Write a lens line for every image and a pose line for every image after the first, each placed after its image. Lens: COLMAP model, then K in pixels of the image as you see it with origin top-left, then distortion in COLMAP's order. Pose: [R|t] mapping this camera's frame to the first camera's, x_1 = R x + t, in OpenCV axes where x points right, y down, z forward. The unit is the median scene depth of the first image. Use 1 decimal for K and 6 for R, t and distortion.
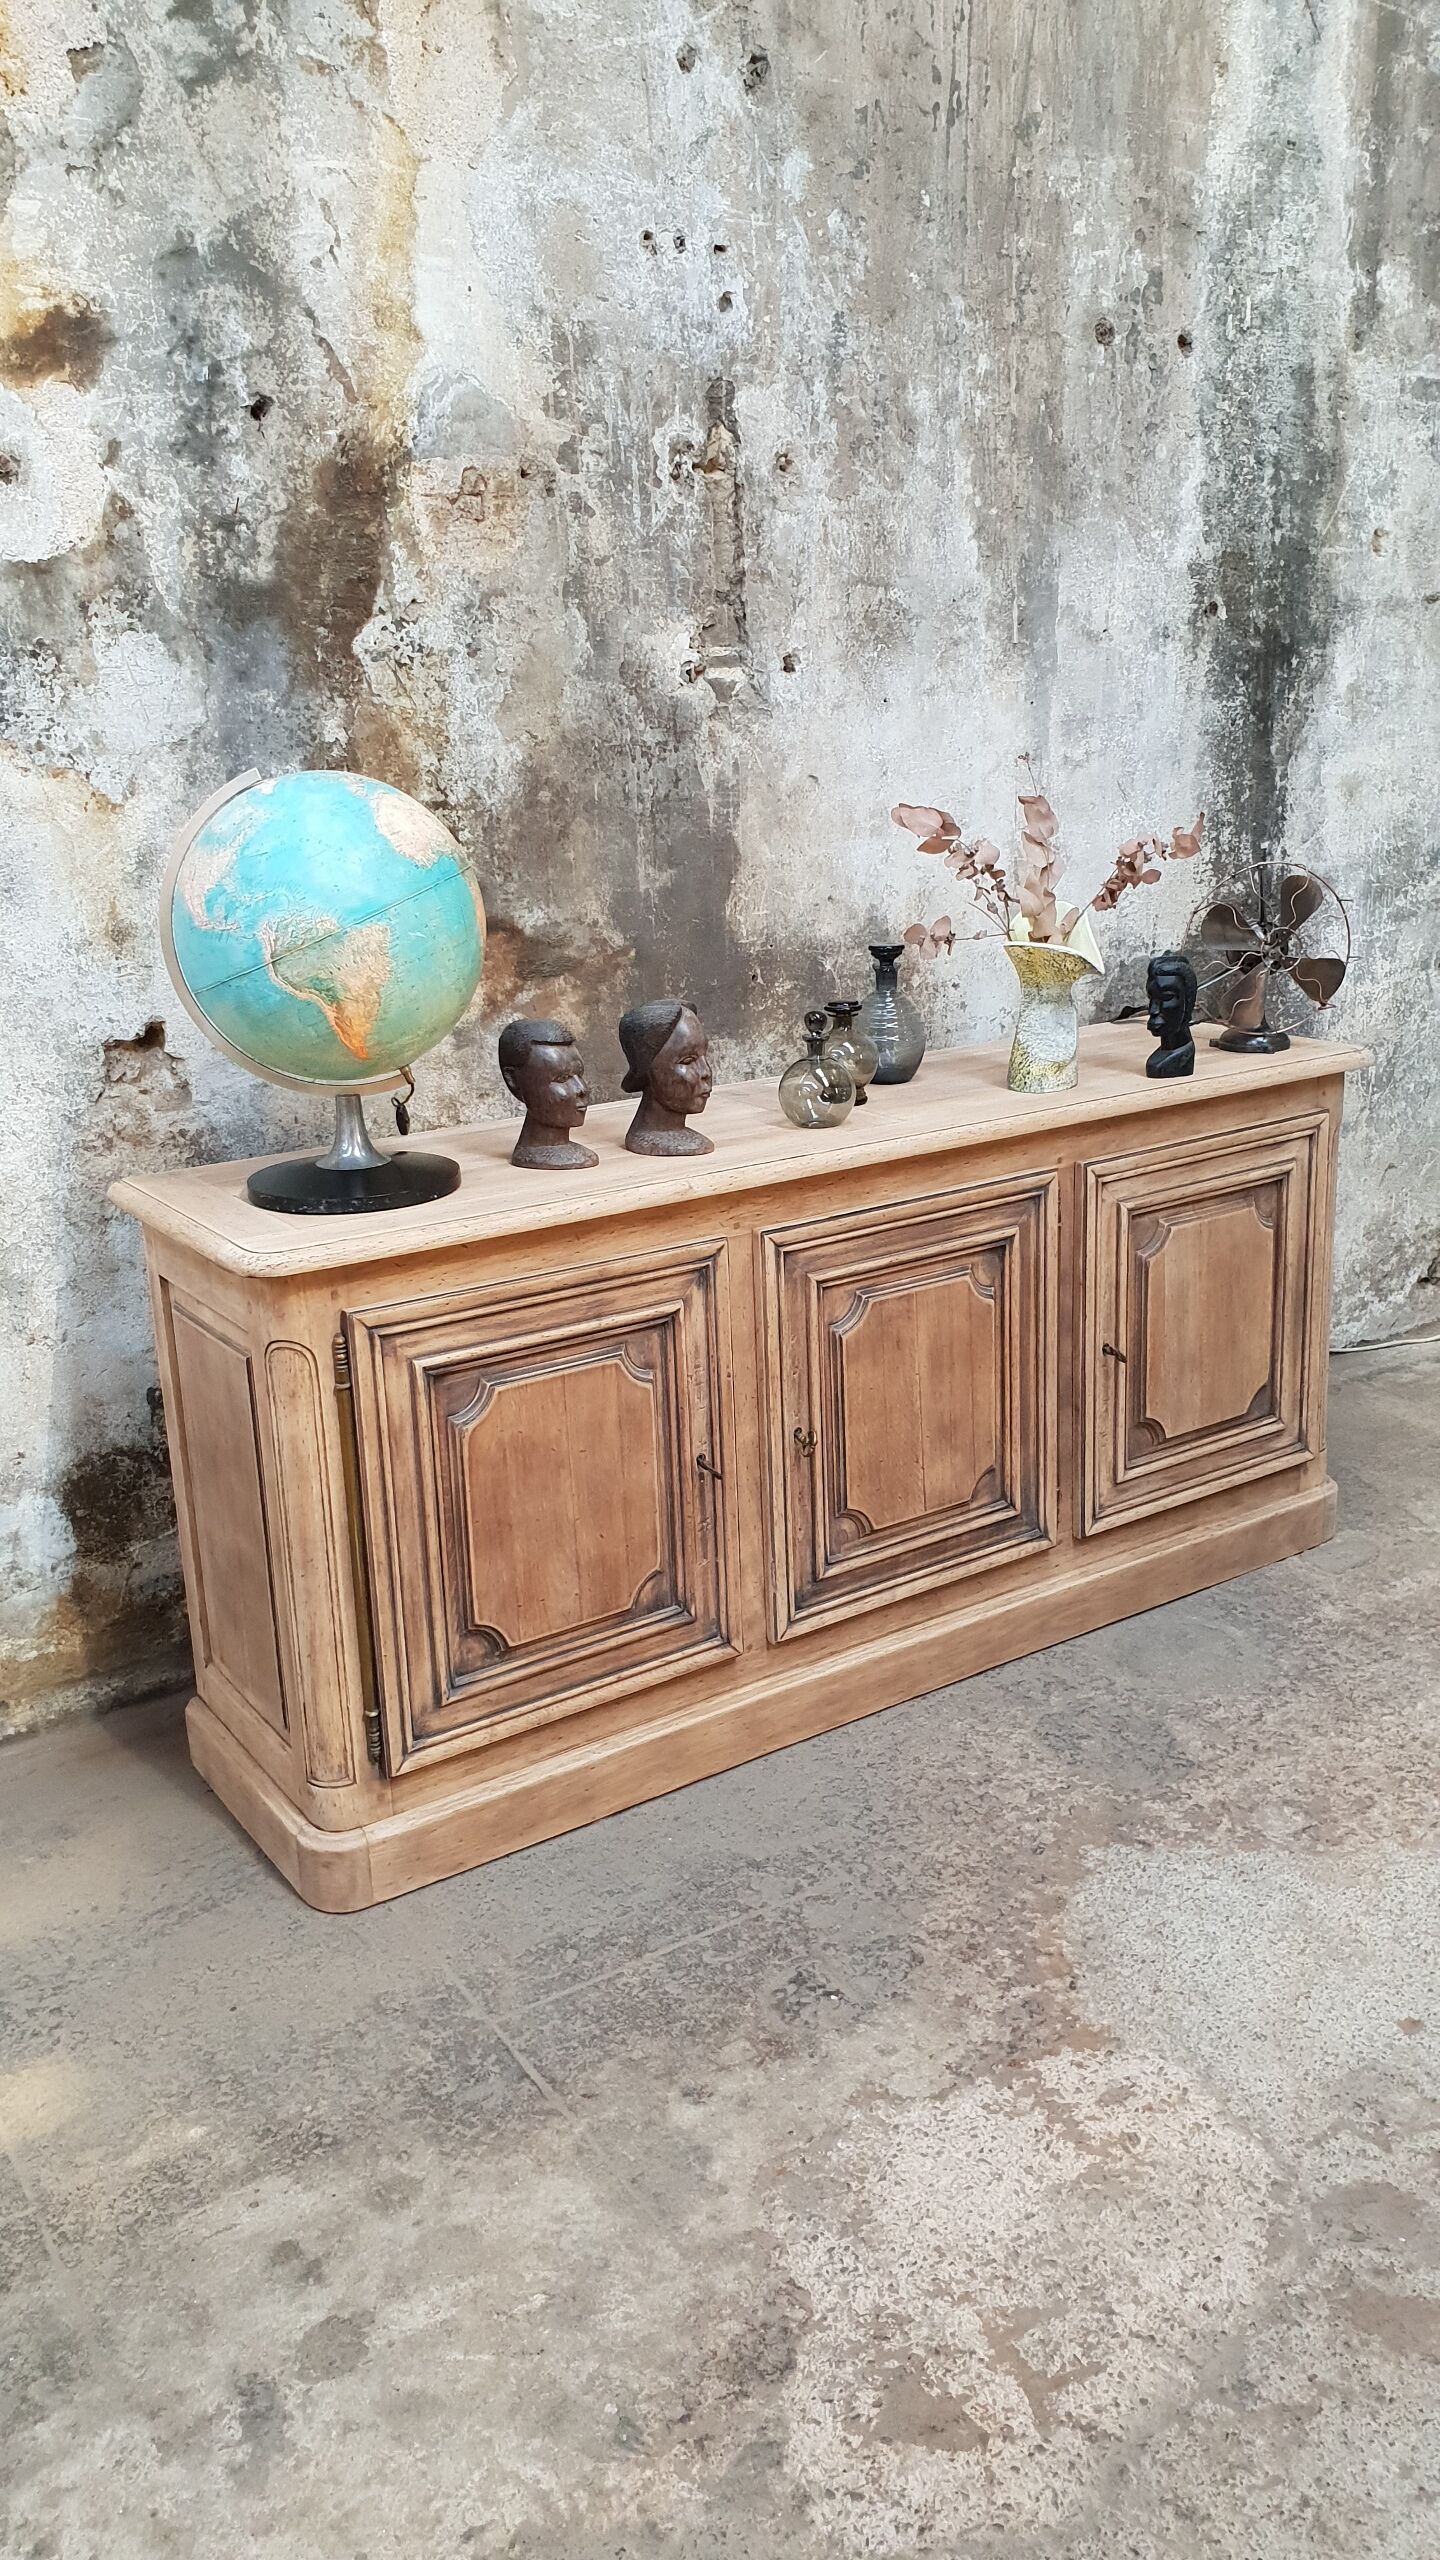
lens RADIAL K [[2015.9, 0, 785.2], [0, 2015.9, 1259.1], [0, 0, 1]] dist [0.015254, -0.015094]
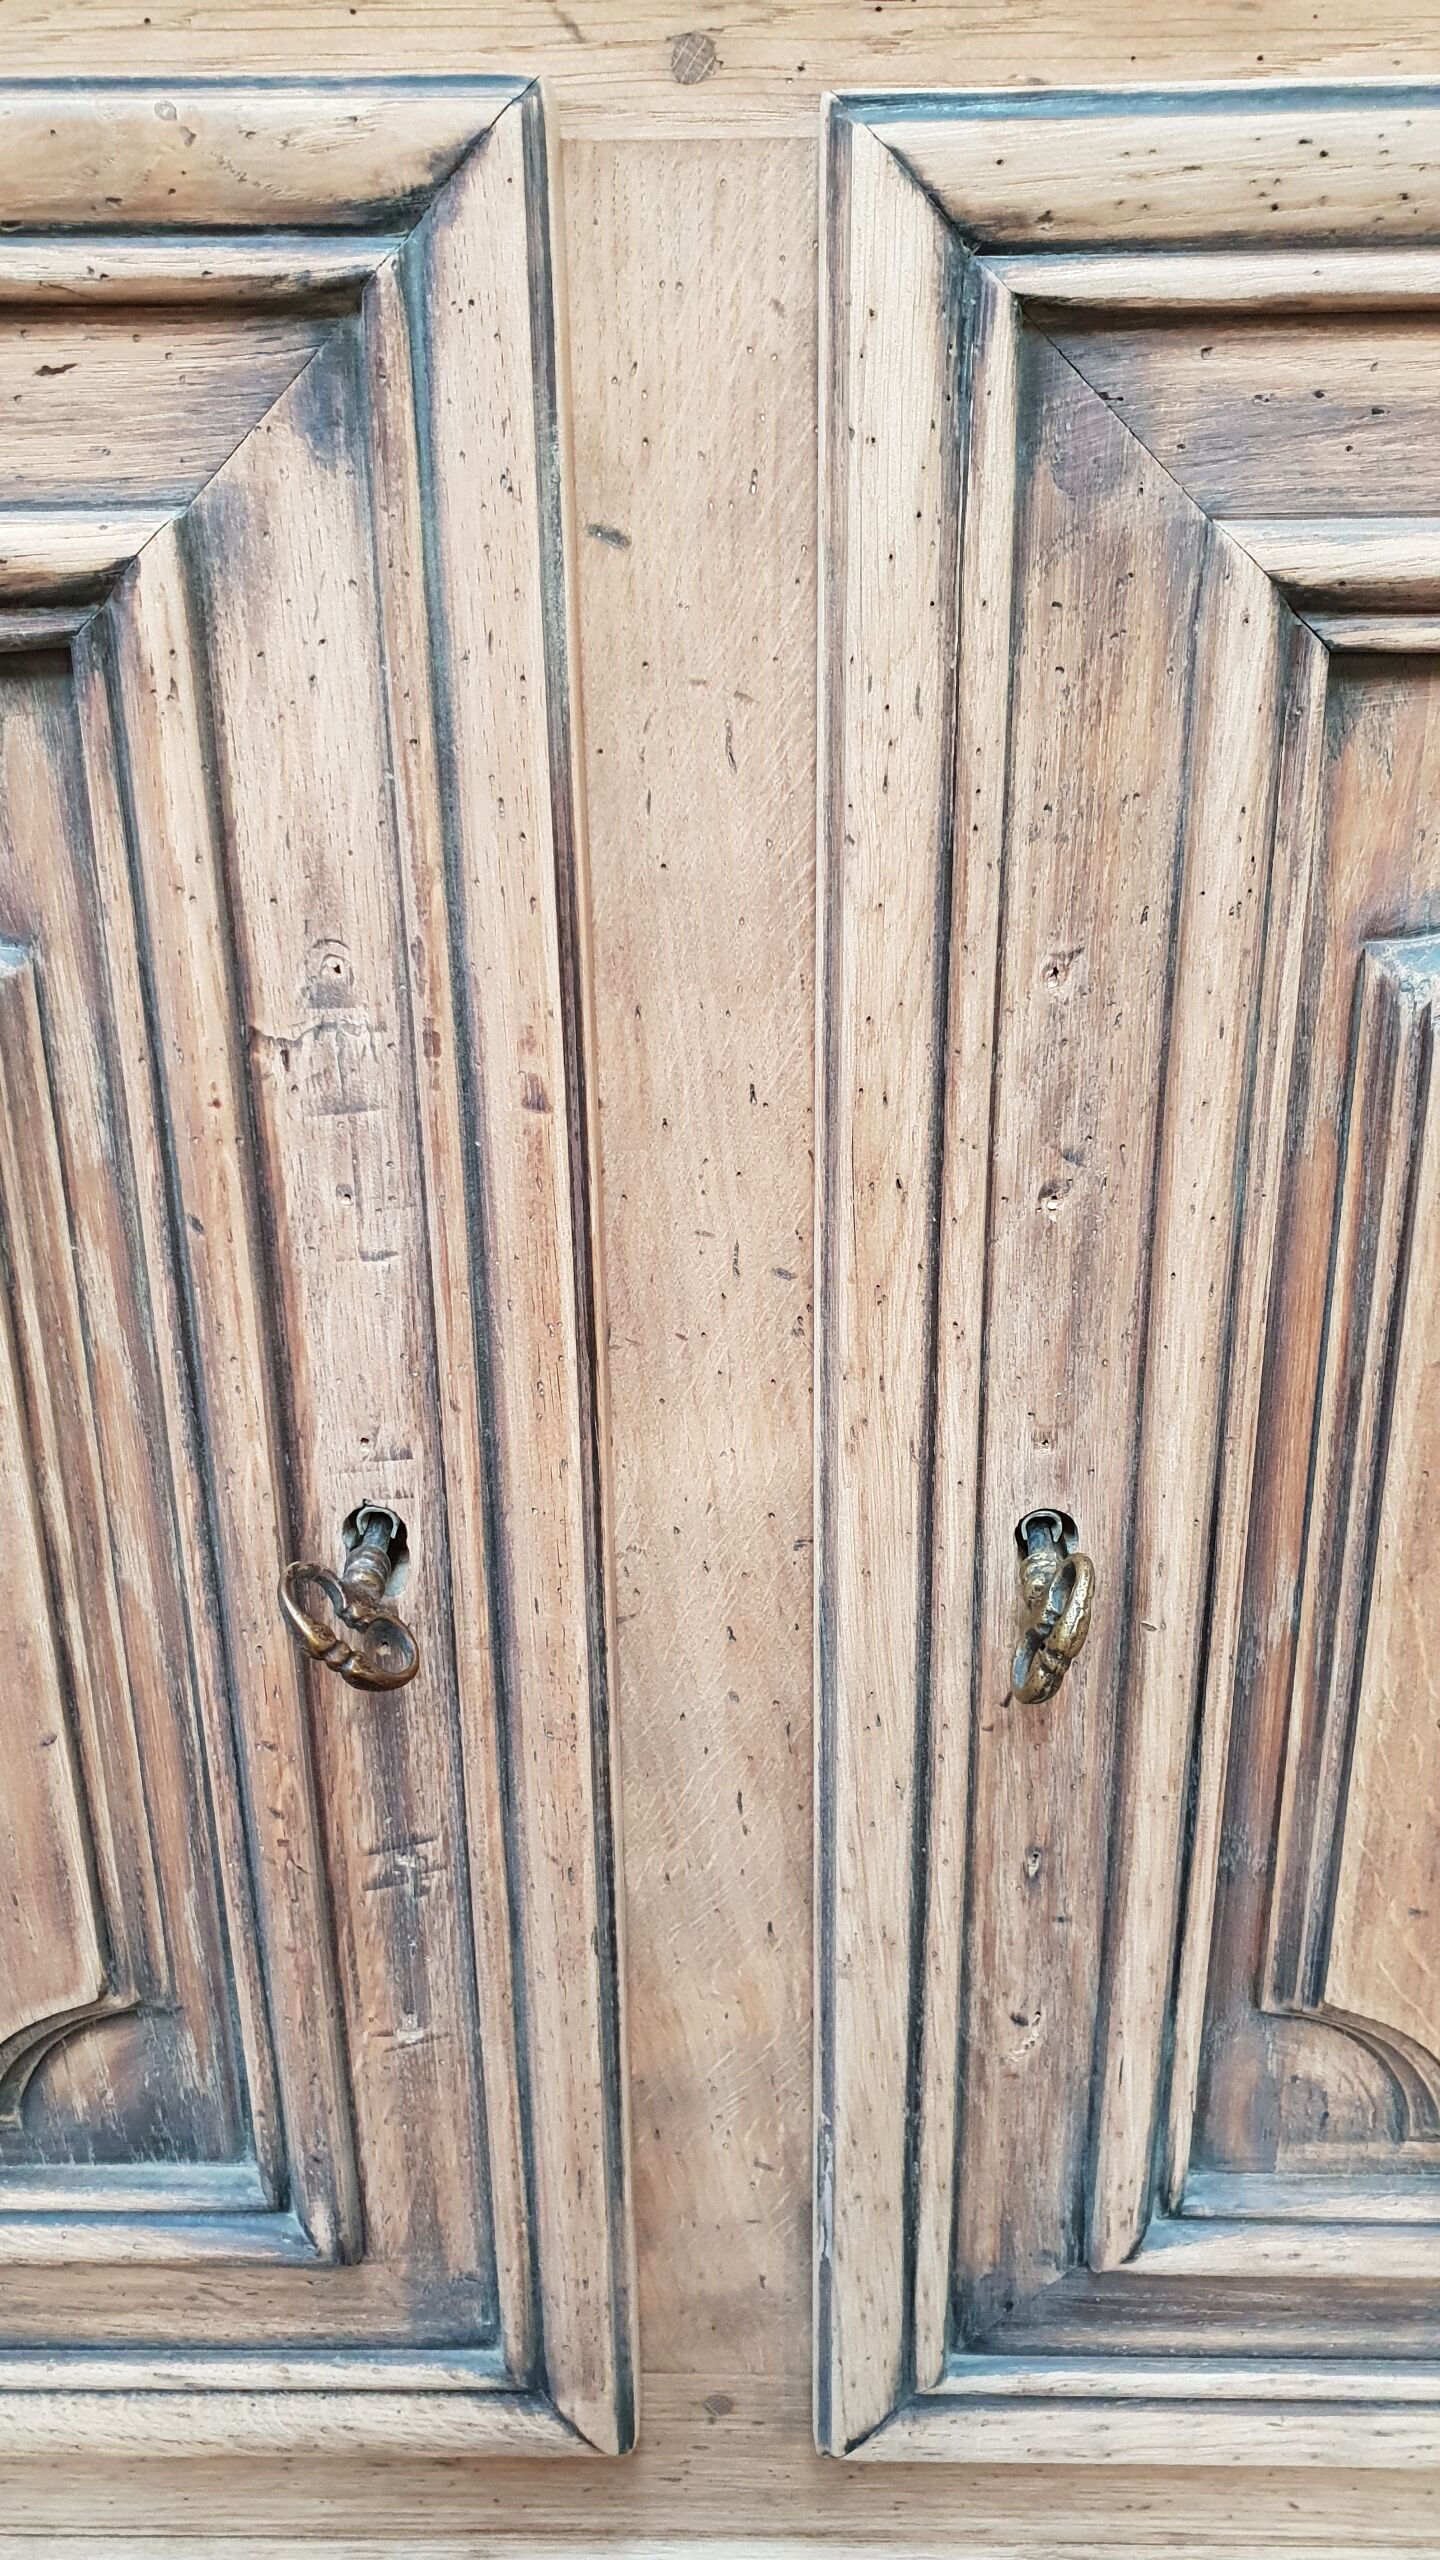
lens RADIAL K [[2015.9, 0, 739.3], [0, 2015.9, 1280.8], [0, 0, 1]] dist [0.015254, -0.015094]
pose [[0.804667, 0.237768, -0.544038, 0.067344], [-0.173746, 0.970498, 0.167169, 0.037293], [0.567735, -0.039992, 0.822239, 0.767661]]
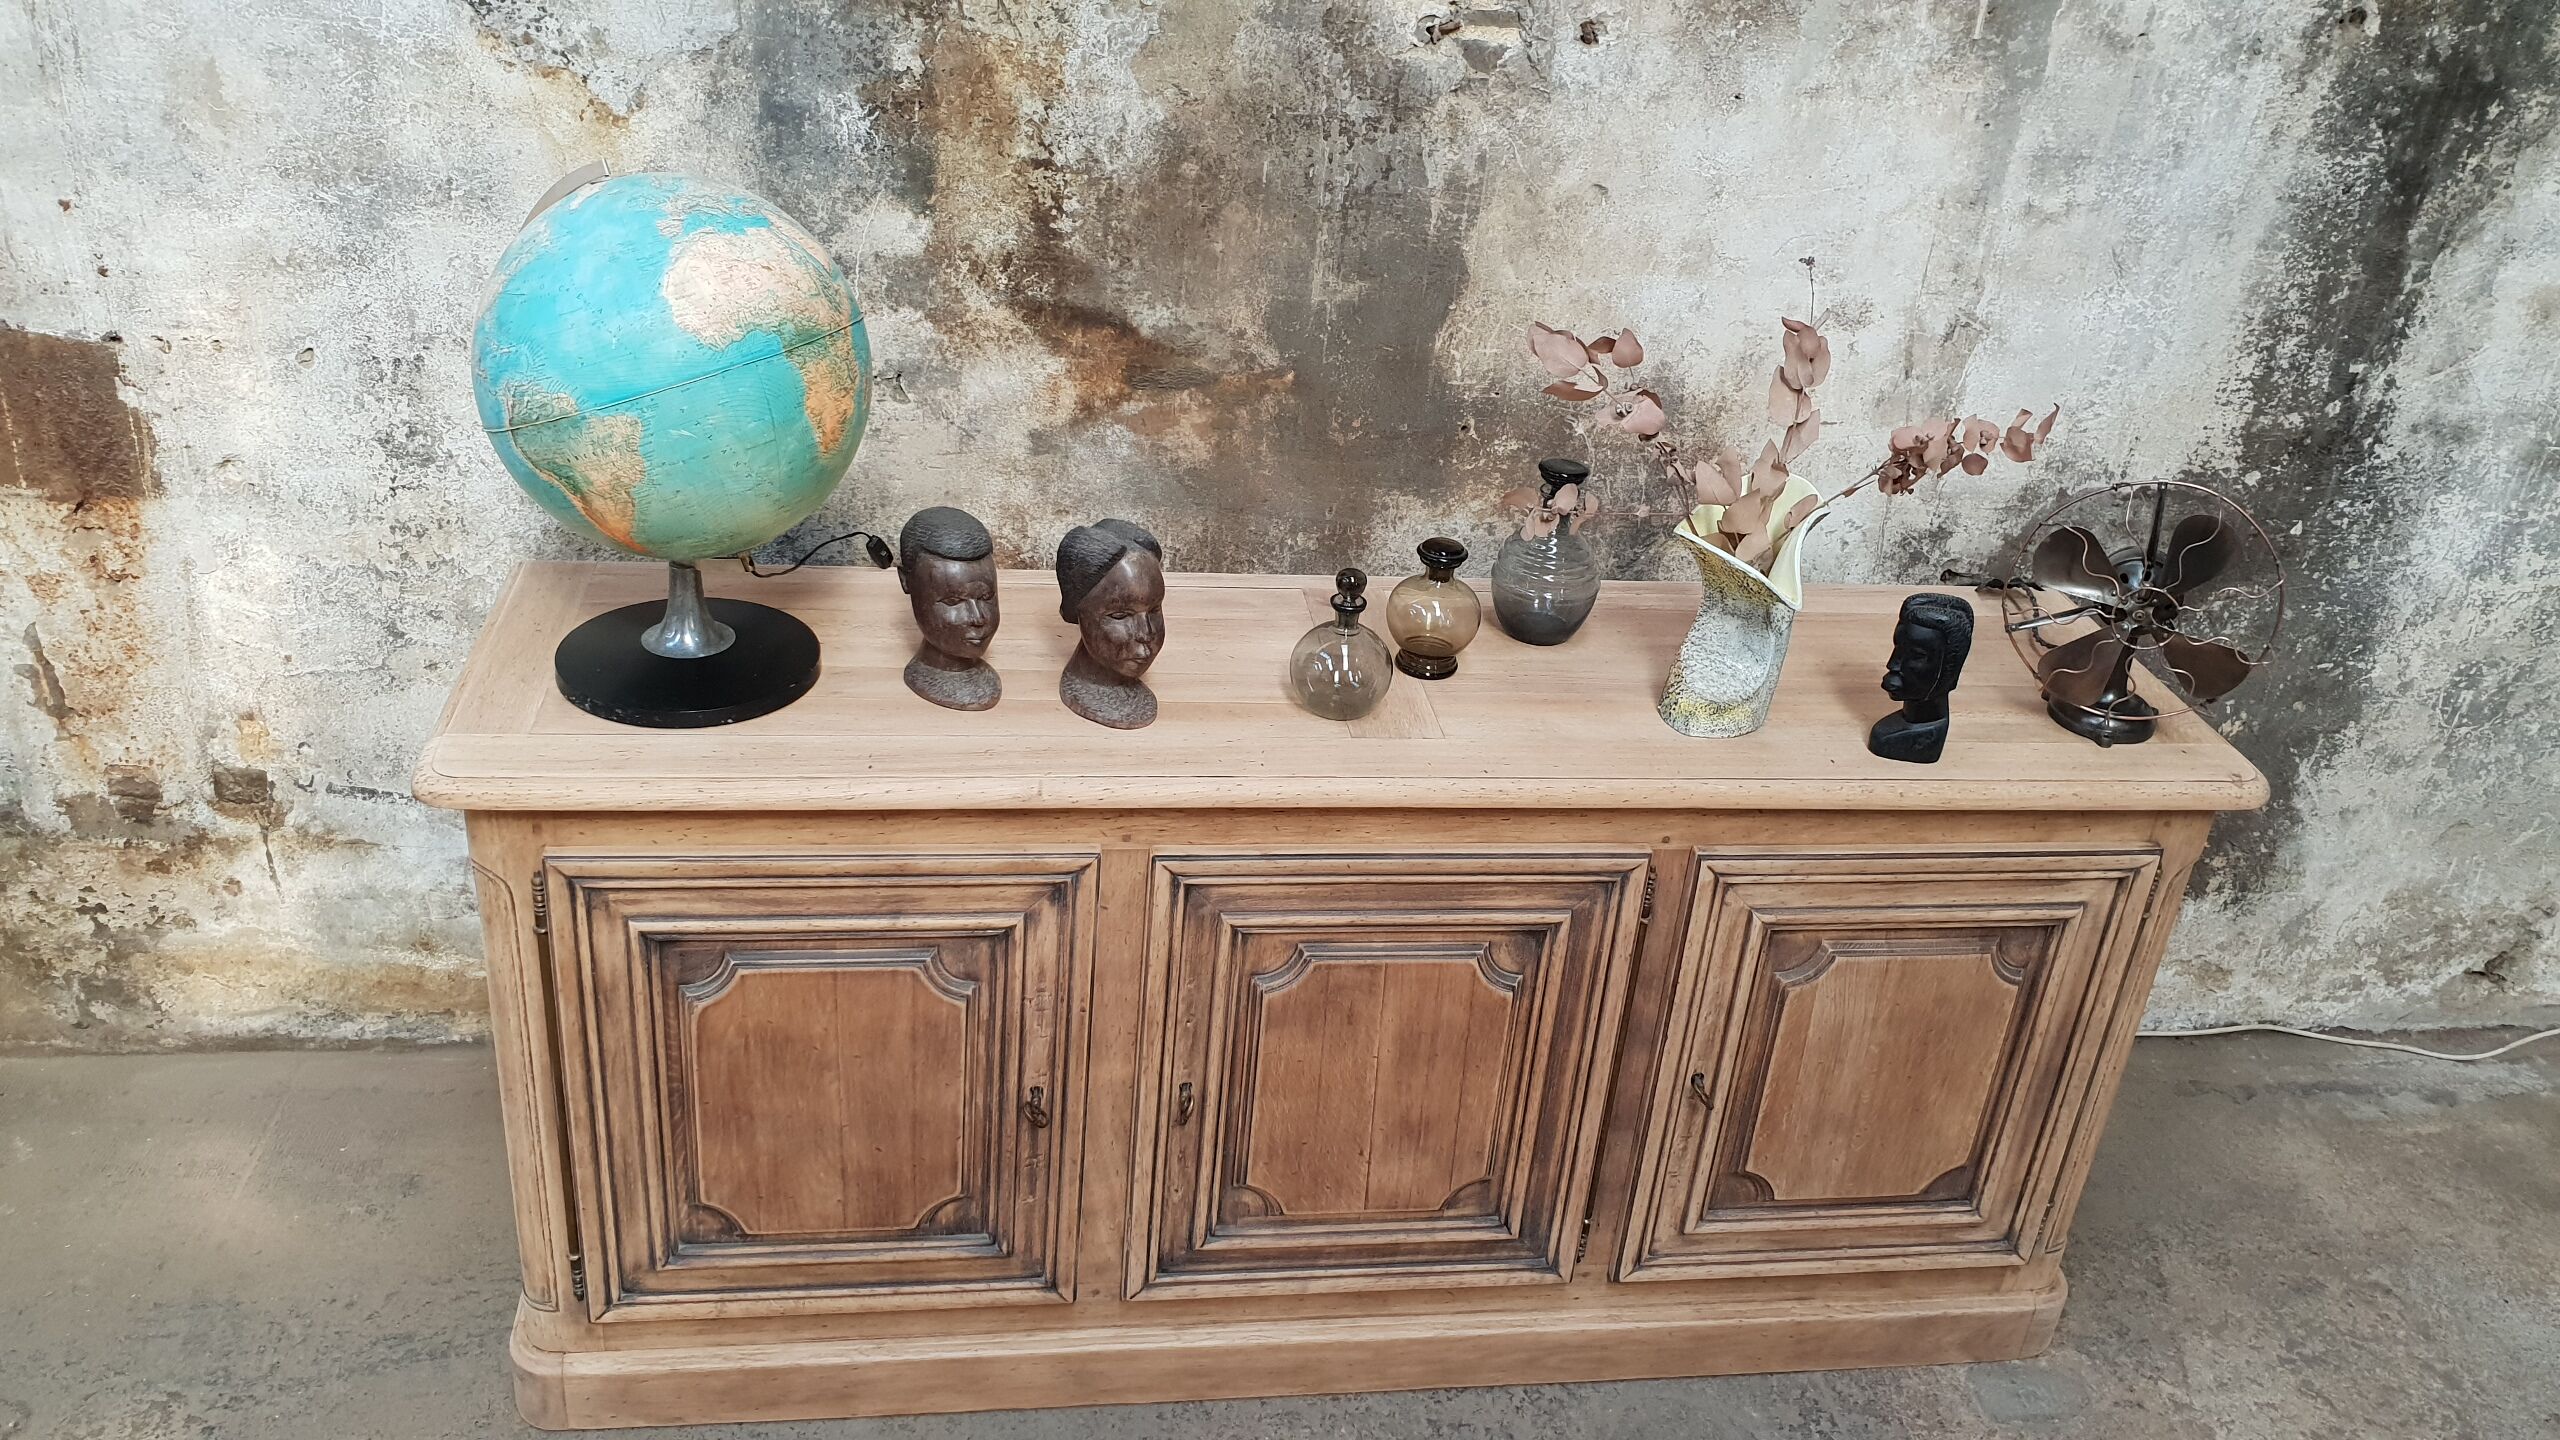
lens RADIAL K [[2015.9, 0, 1298.1], [0, 2015.9, 672.7], [0, 0, 1]] dist [0.015254, -0.015094]
pose [[0.886298, 0.299901, -0.352896, 0.249704], [-0.231062, 0.946742, 0.224257, -0.230946], [0.401356, -0.117217, 0.908391, 0.292481]]
